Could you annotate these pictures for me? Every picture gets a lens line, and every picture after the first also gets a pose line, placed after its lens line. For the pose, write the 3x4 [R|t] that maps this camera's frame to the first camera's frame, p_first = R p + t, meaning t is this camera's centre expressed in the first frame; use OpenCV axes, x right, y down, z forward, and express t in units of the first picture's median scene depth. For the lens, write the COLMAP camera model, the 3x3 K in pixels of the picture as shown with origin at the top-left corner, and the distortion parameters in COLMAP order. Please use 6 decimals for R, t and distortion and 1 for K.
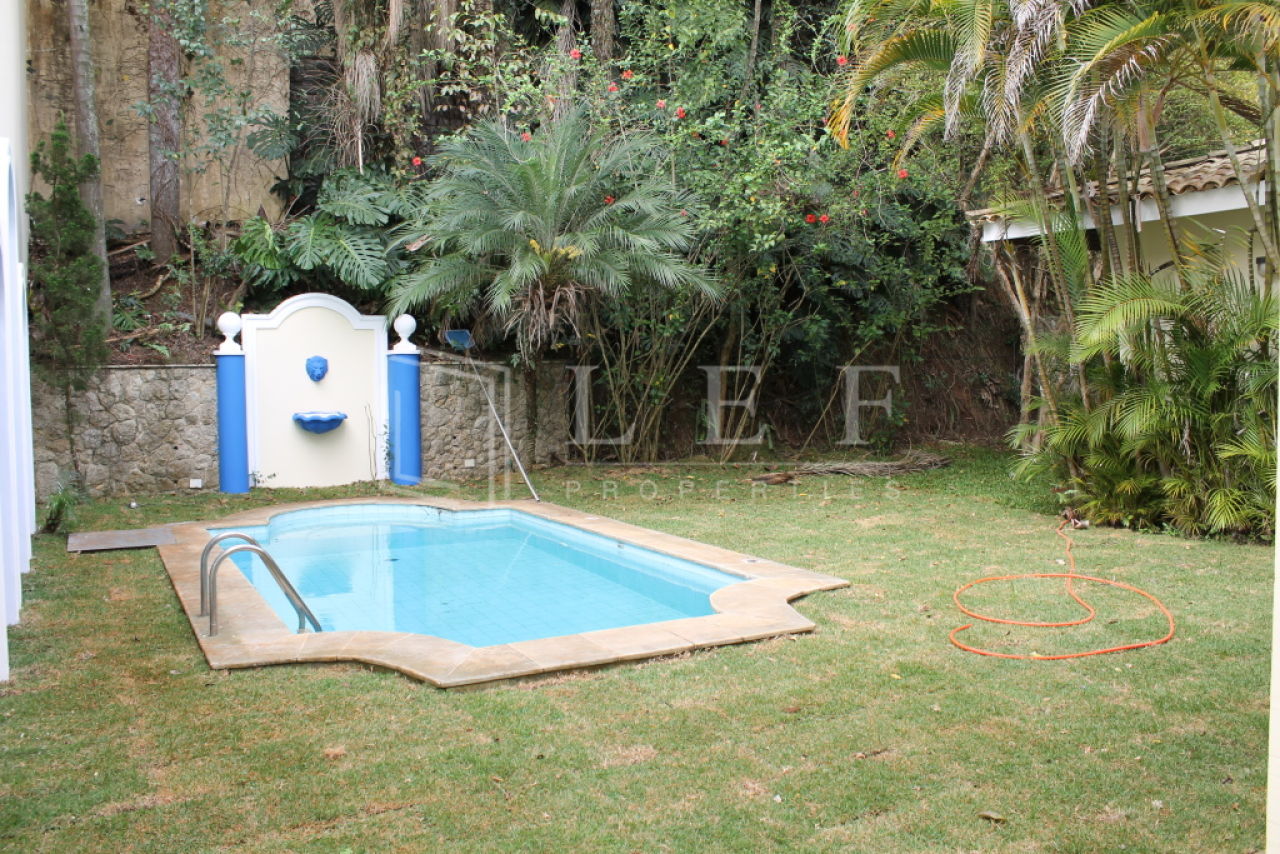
lens RADIAL K [[1084.3, 0, 640.0], [0, 1084.3, 427.0], [0, 0, 1]] dist [-0.185359, 0.162152]
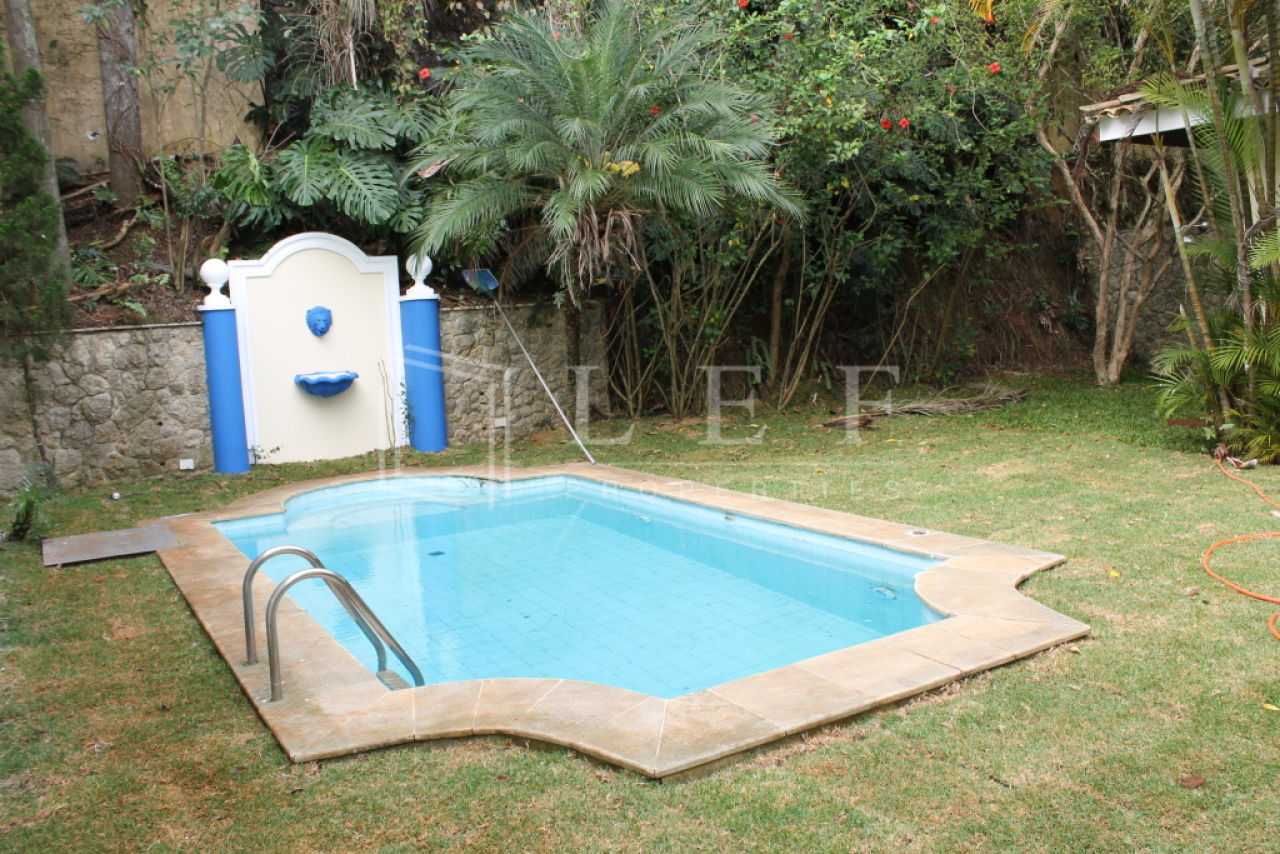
lens RADIAL K [[1084.3, 0, 640.0], [0, 1084.3, 427.0], [0, 0, 1]] dist [-0.185359, 0.162152]
pose [[0.998129, -0.047832, 0.038075, -0.089802], [0.045698, 0.997436, 0.055067, -0.006083], [-0.040612, -0.053224, 0.997756, 0.145662]]
